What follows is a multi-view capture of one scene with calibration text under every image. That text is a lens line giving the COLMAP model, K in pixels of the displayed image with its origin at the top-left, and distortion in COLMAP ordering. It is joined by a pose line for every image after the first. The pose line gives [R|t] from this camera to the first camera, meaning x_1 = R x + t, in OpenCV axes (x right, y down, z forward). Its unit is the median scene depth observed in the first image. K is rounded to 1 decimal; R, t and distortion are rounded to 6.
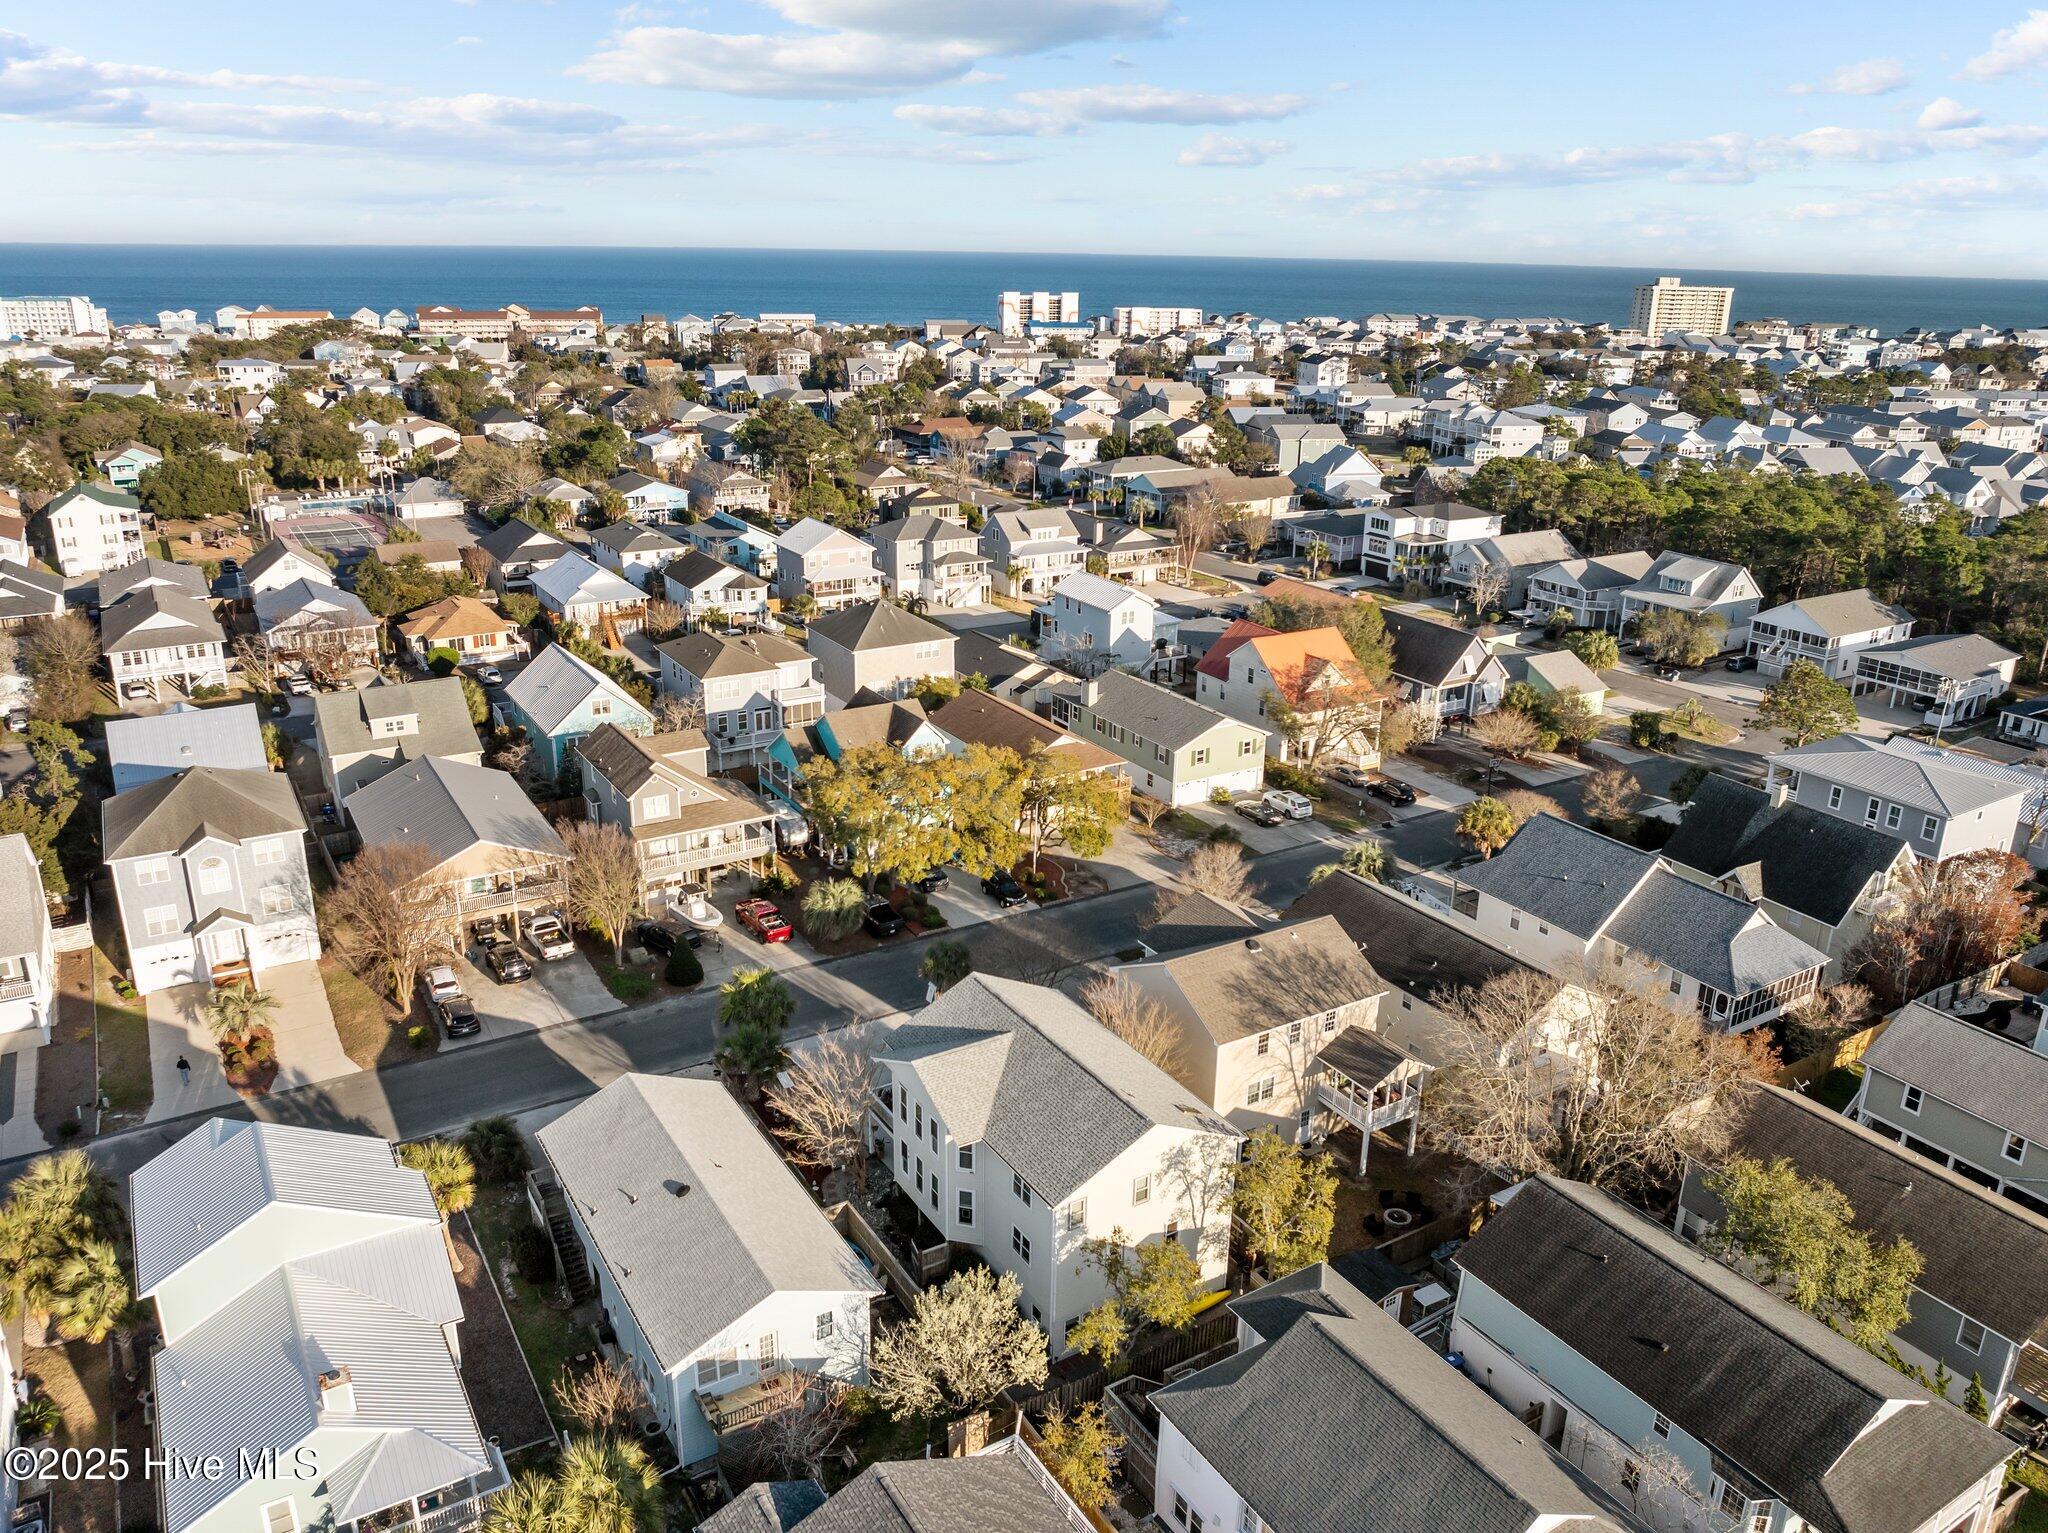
lens RADIAL K [[1476.7, 0, 1024.0], [0, 1476.7, 766.5], [0, 0, 1]] dist [-0.041392, -0.000019]
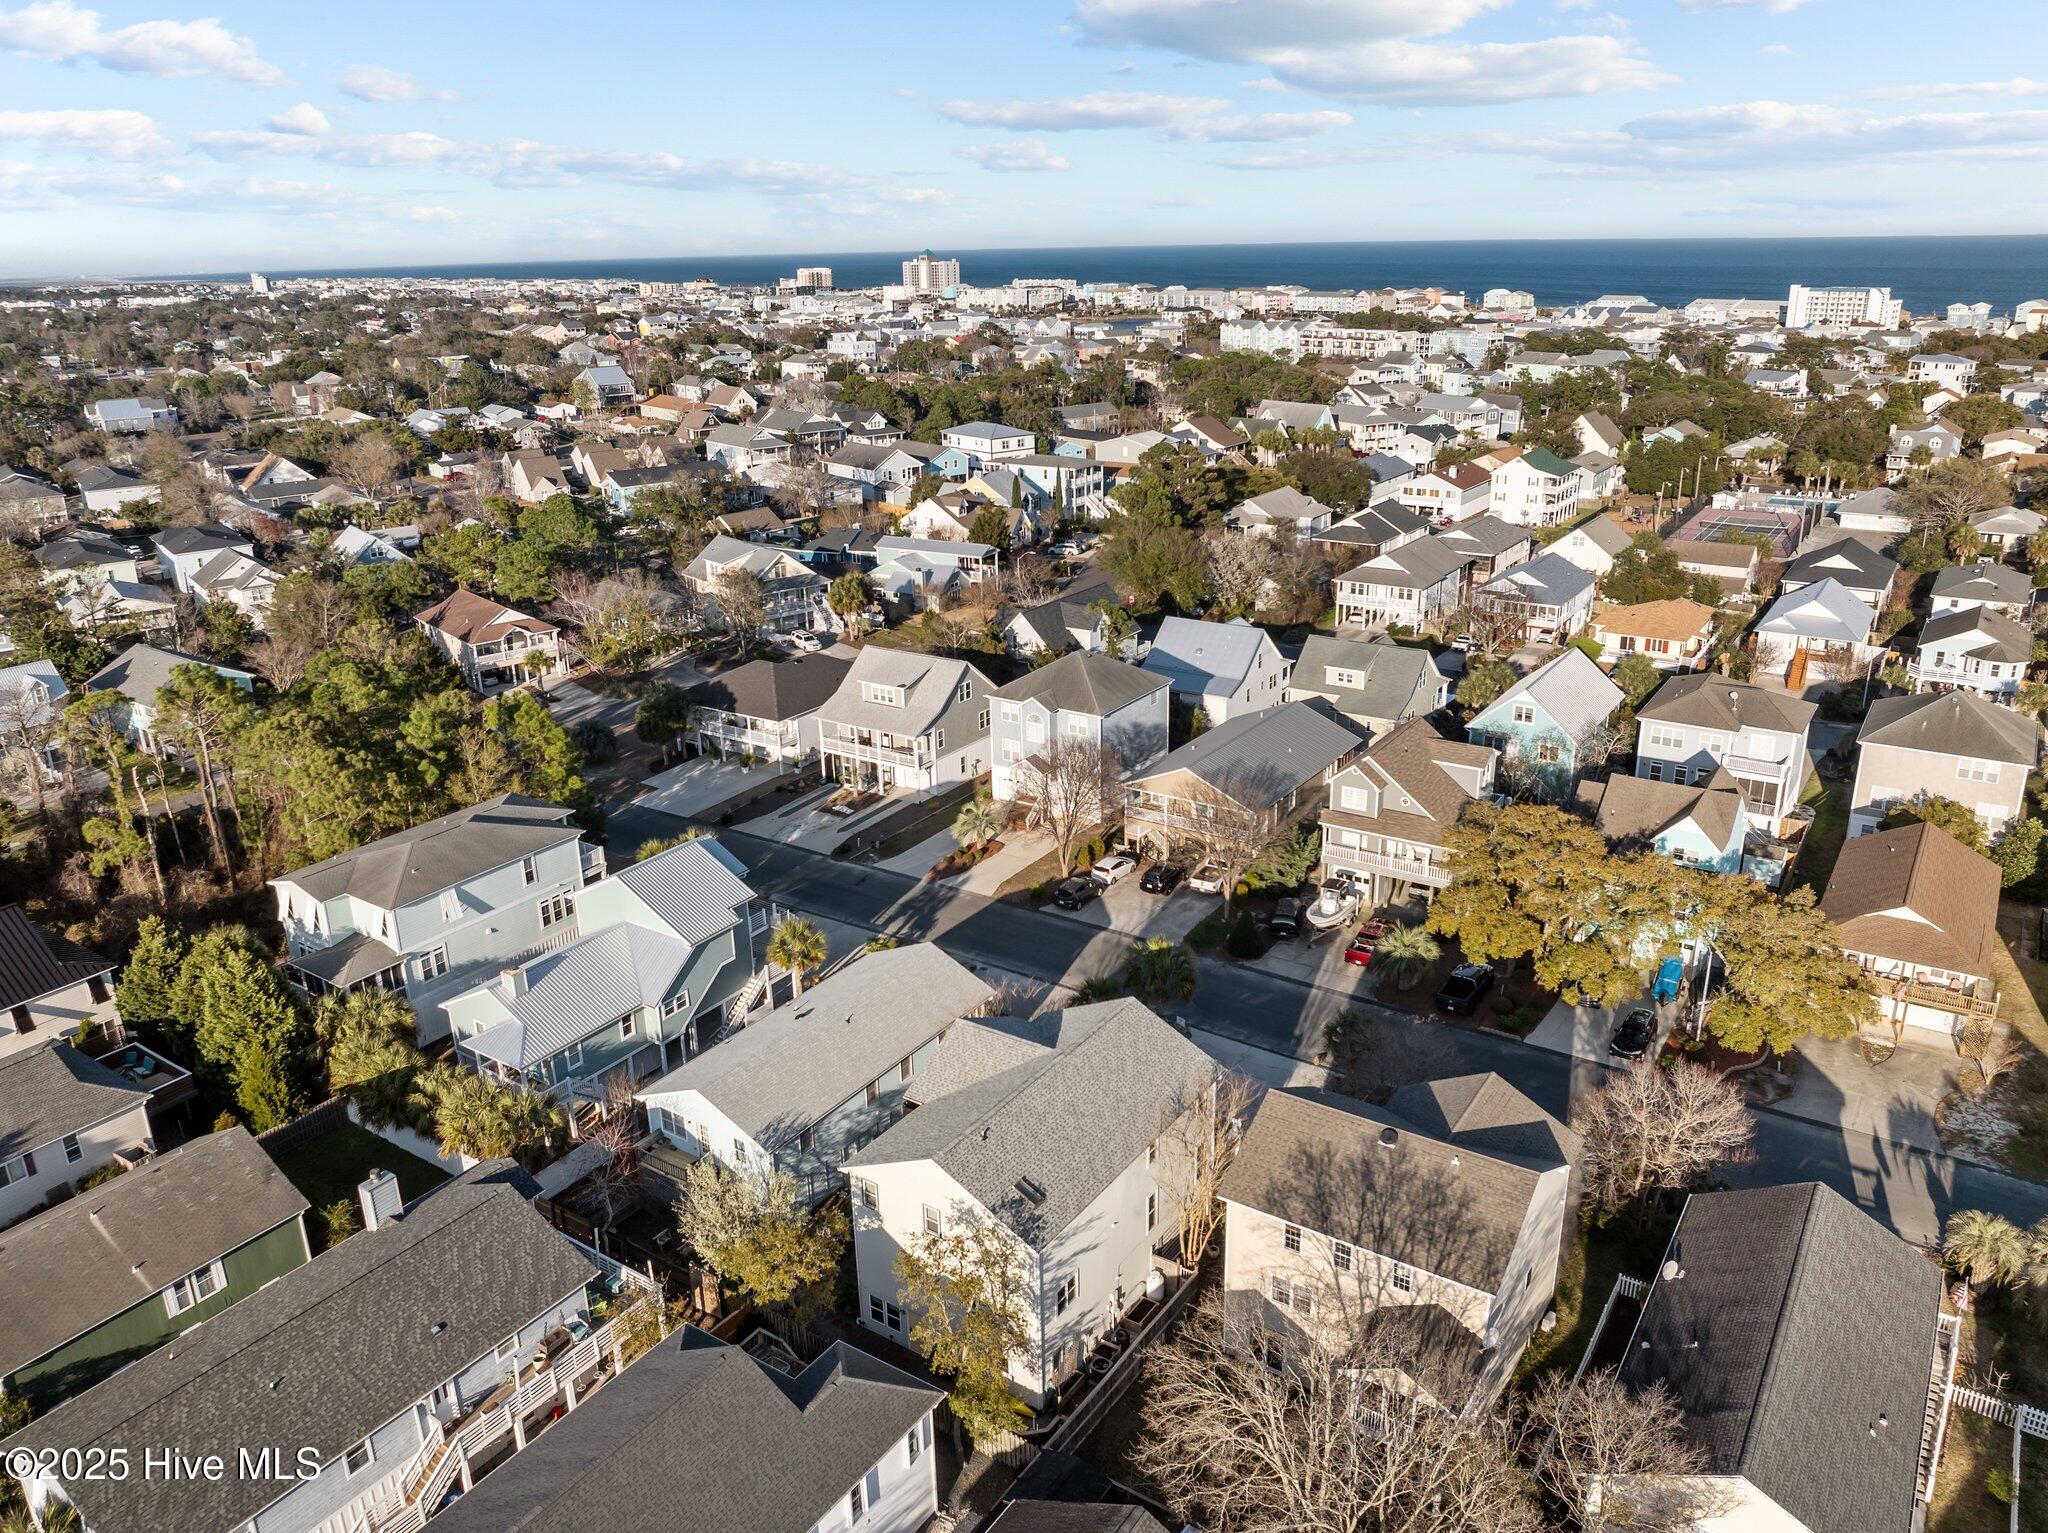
lens RADIAL K [[1449.1, 0, 1008.9], [0, 1449.1, 759.9], [0, 0, 1]] dist [-0.040869, -0.001421]
pose [[0.406167, 0.279077, -0.870140, 0.280101], [-0.273274, 0.945742, 0.175765, -0.059044], [0.871980, 0.166397, 0.460394, 0.187565]]
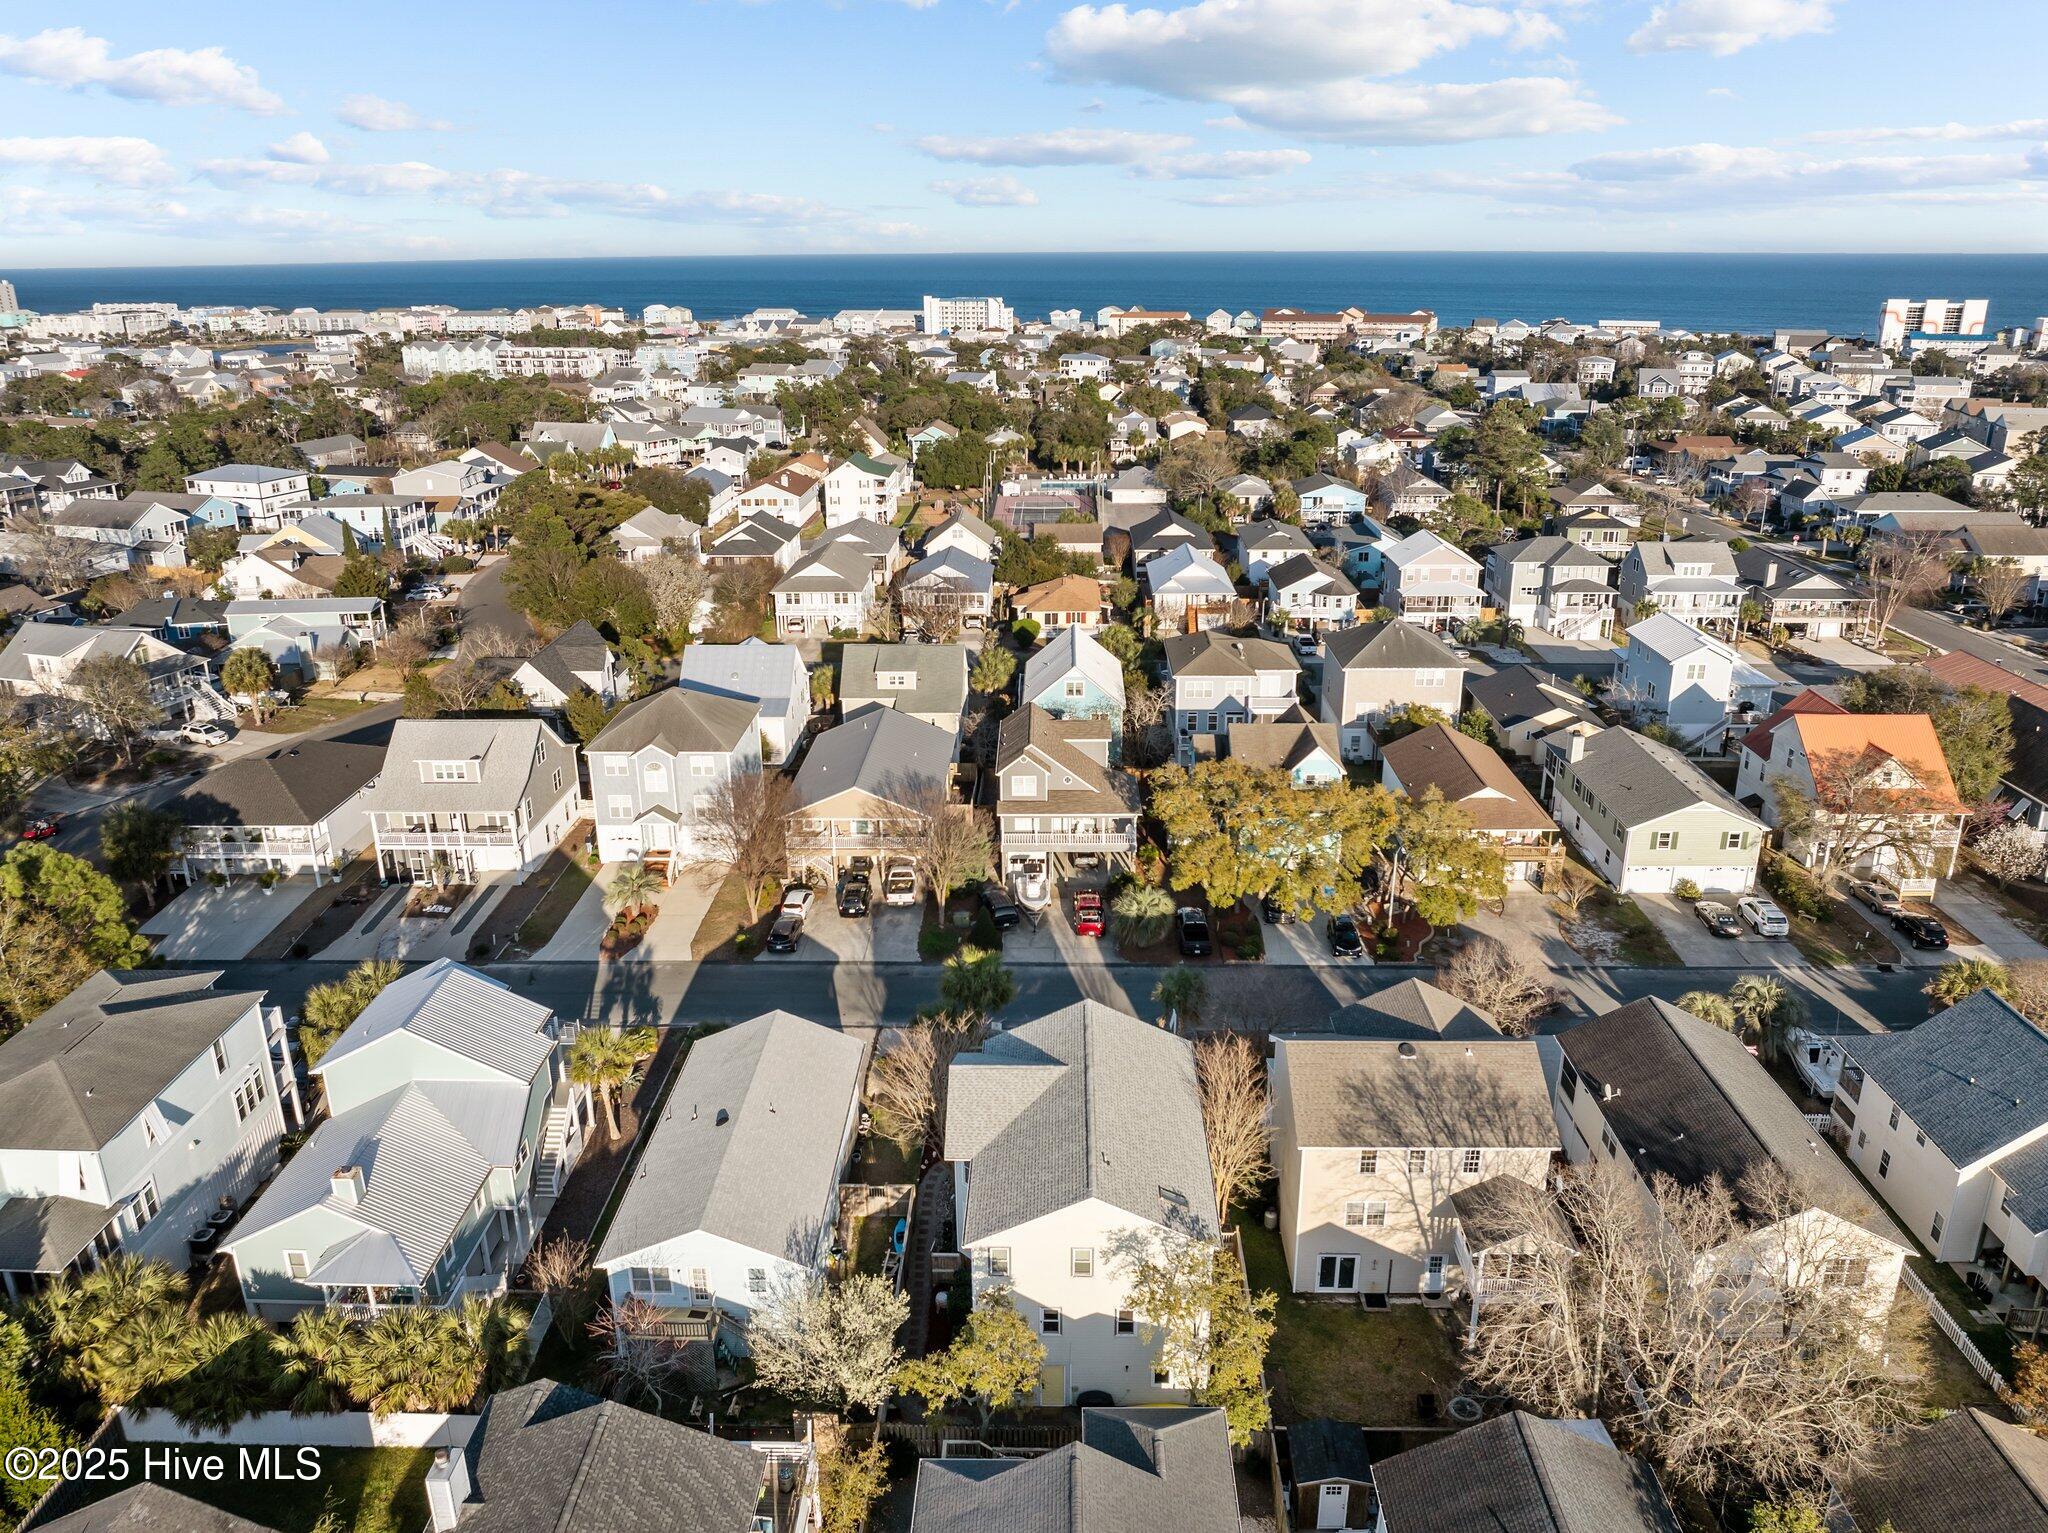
lens RADIAL K [[1449.1, 0, 1008.9], [0, 1449.1, 759.9], [0, 0, 1]] dist [-0.040869, -0.001421]
pose [[0.836011, 0.158472, -0.525330, 0.157413], [-0.159133, 0.986264, 0.044274, -0.019585], [0.525131, 0.046584, 0.849746, 0.062256]]
